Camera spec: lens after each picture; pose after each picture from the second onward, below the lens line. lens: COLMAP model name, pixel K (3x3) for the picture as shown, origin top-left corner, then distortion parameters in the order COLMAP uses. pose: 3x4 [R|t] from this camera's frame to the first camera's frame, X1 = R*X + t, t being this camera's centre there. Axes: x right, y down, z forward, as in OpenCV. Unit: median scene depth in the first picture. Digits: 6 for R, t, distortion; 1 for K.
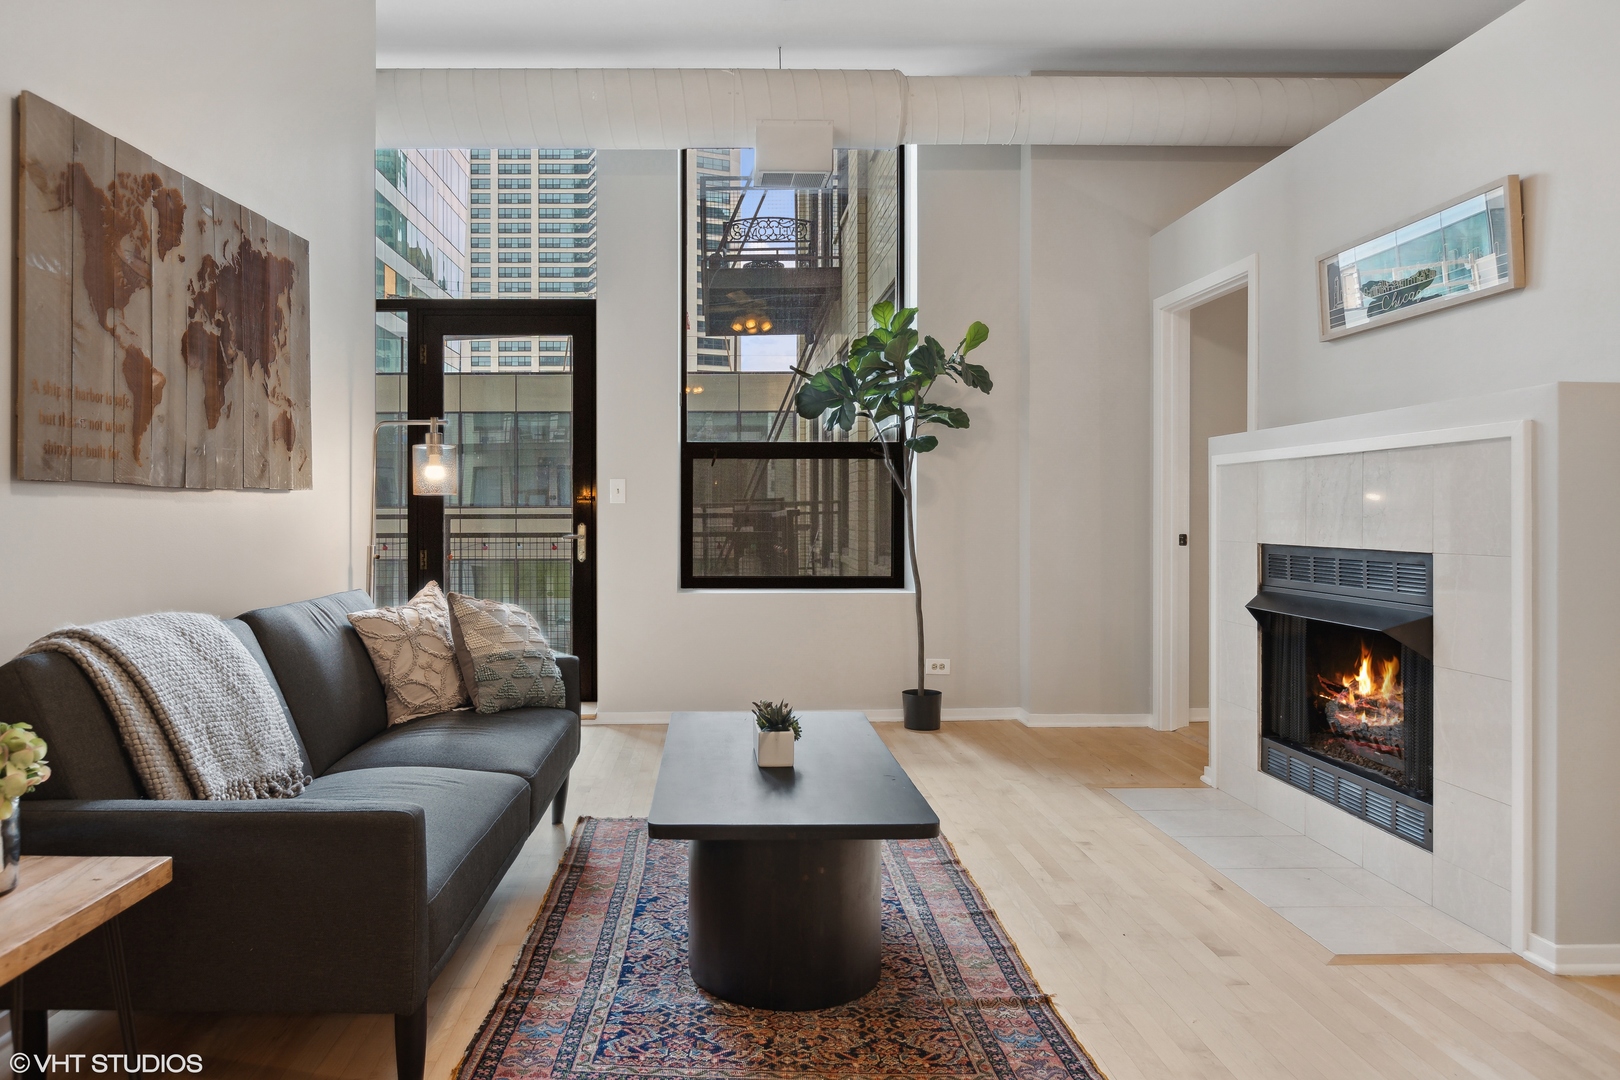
lens RADIAL K [[1041.5, 0, 718.0], [0, 1041.5, 518.9], [0, 0, 1]] dist [-0.004116, -0.001442]
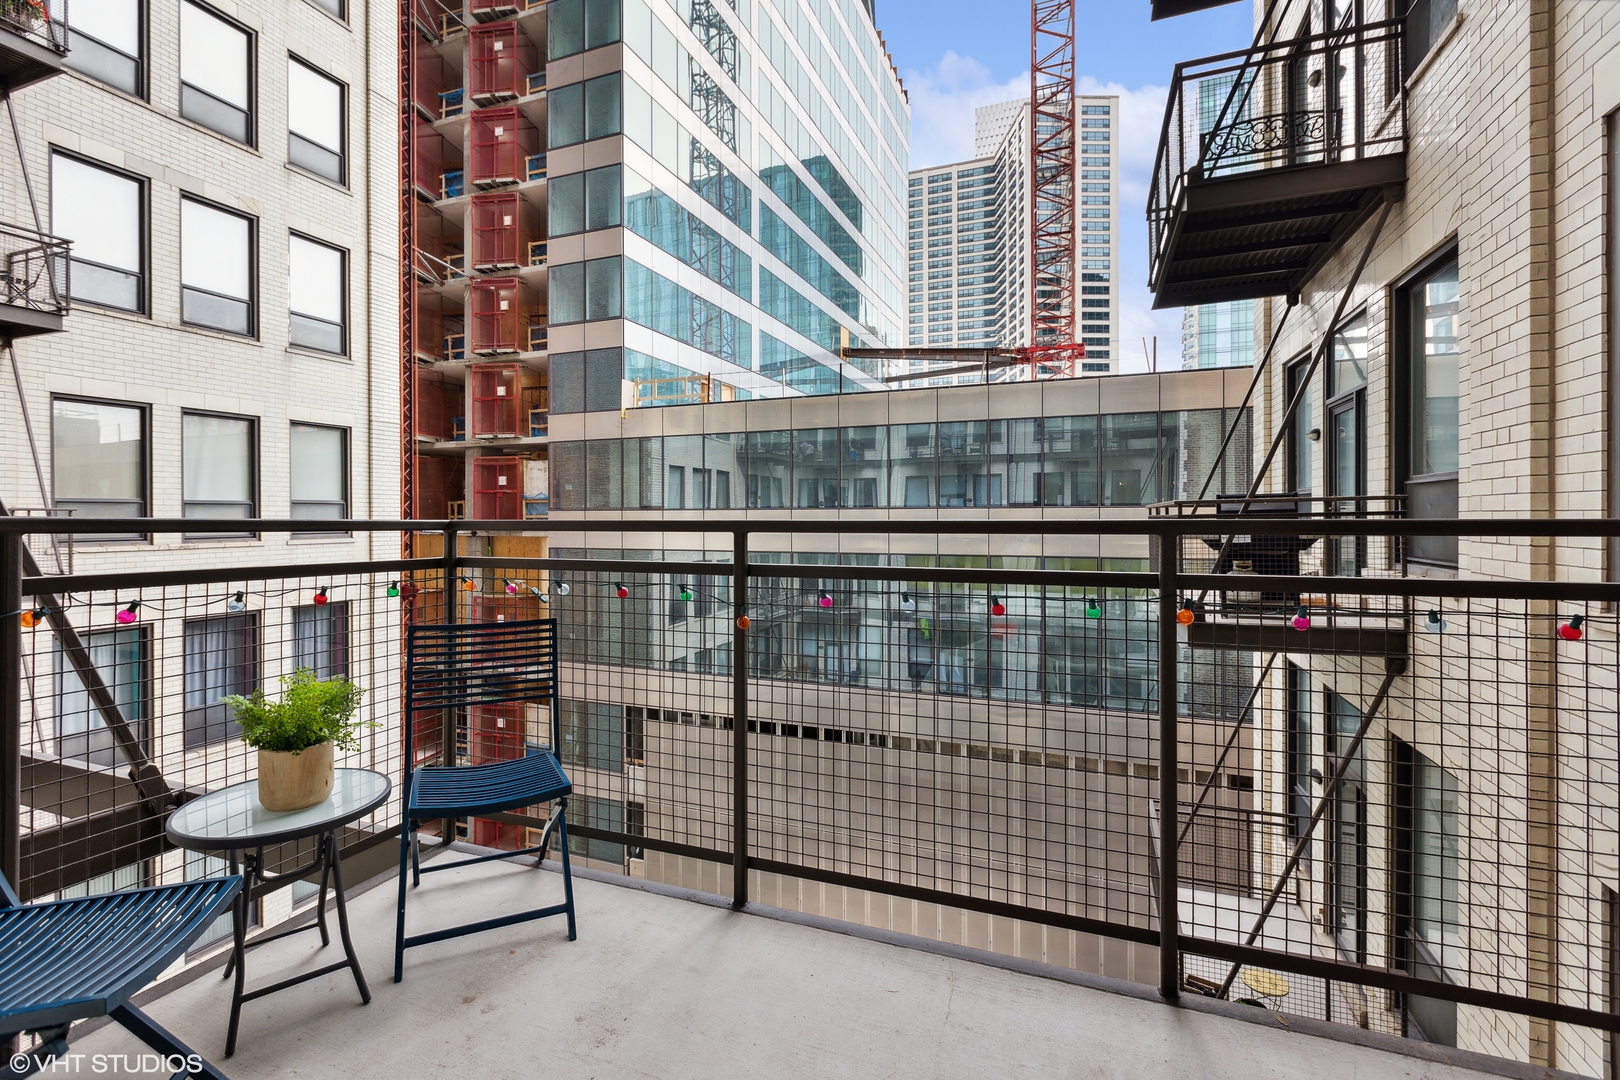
lens RADIAL K [[738.5, 0, 804.7], [0, 738.5, 516.2], [0, 0, 1]] dist [-0.000276, -0.000516]
pose [[0.930454, 0.000790, -0.366408, -0.294866], [-0.000949, 1.000000, -0.000253, -0.015768], [0.366408, 0.000584, 0.930454, 1.688319]]
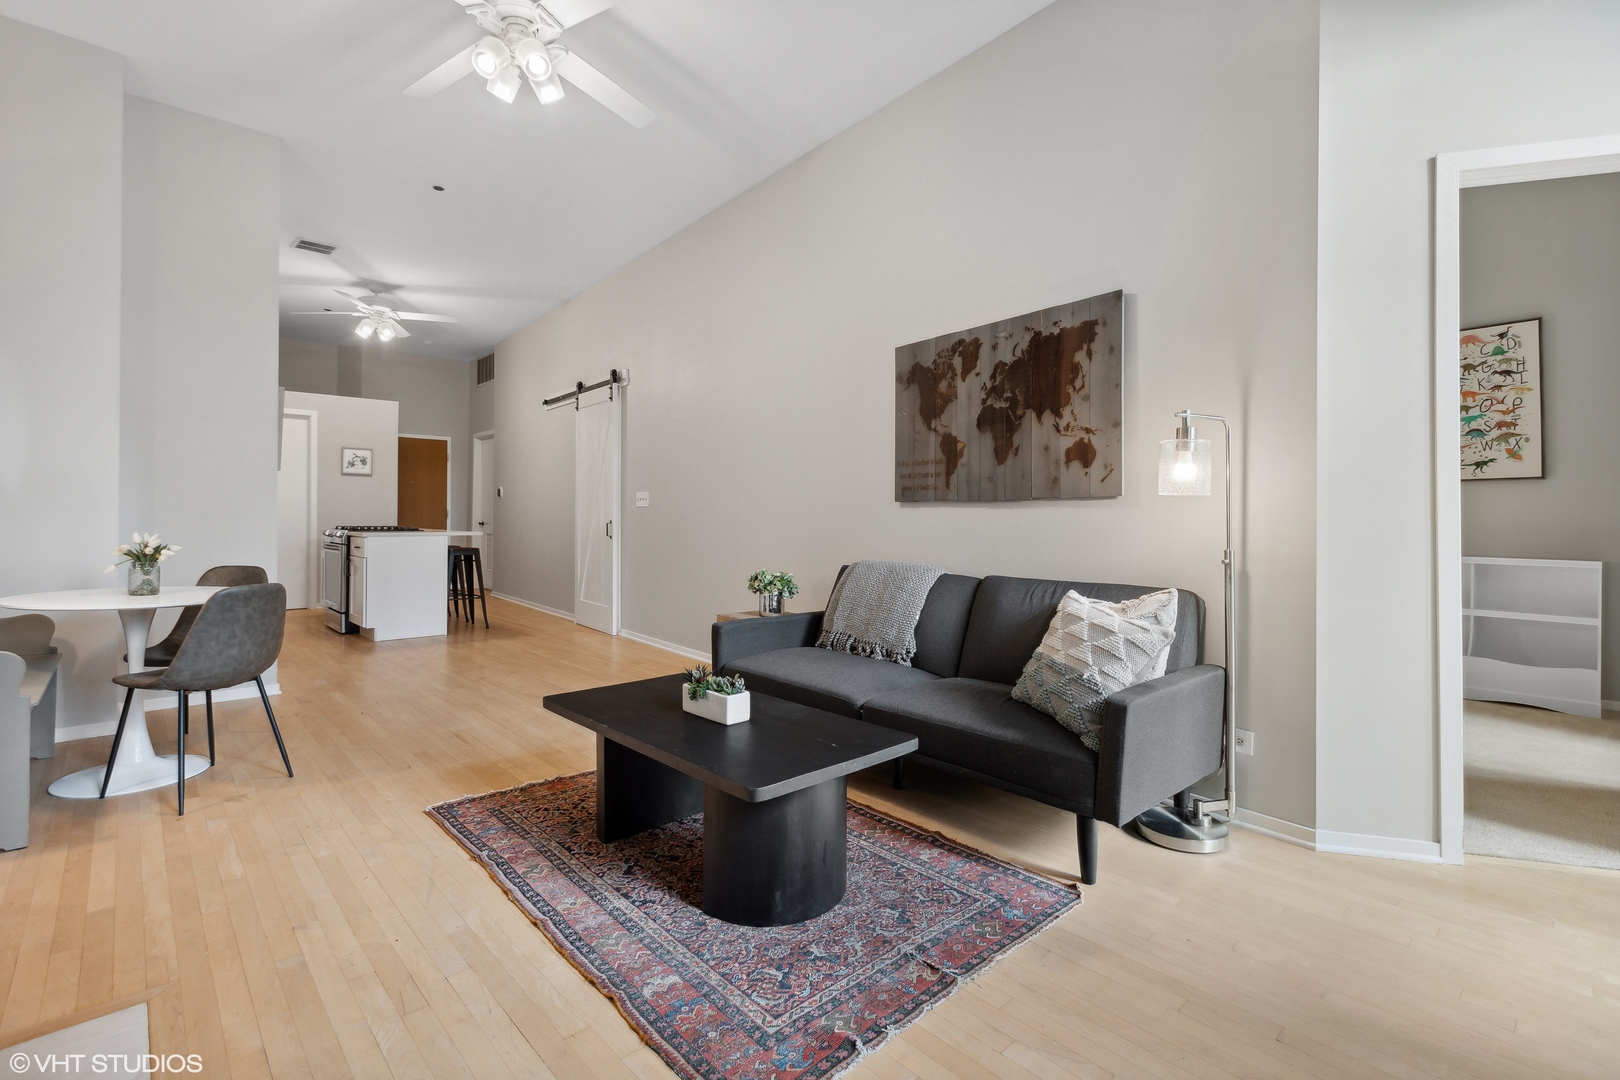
lens RADIAL K [[738.5, 0, 809.1], [0, 738.5, 519.9], [0, 0, 1]] dist [-0.000276, -0.000516]
pose [[-0.733541, 0.003197, -0.679638, 0.457095], [-0.006639, 0.999908, 0.011869, -0.008612], [0.679613, 0.013218, -0.733452, 1.400287]]
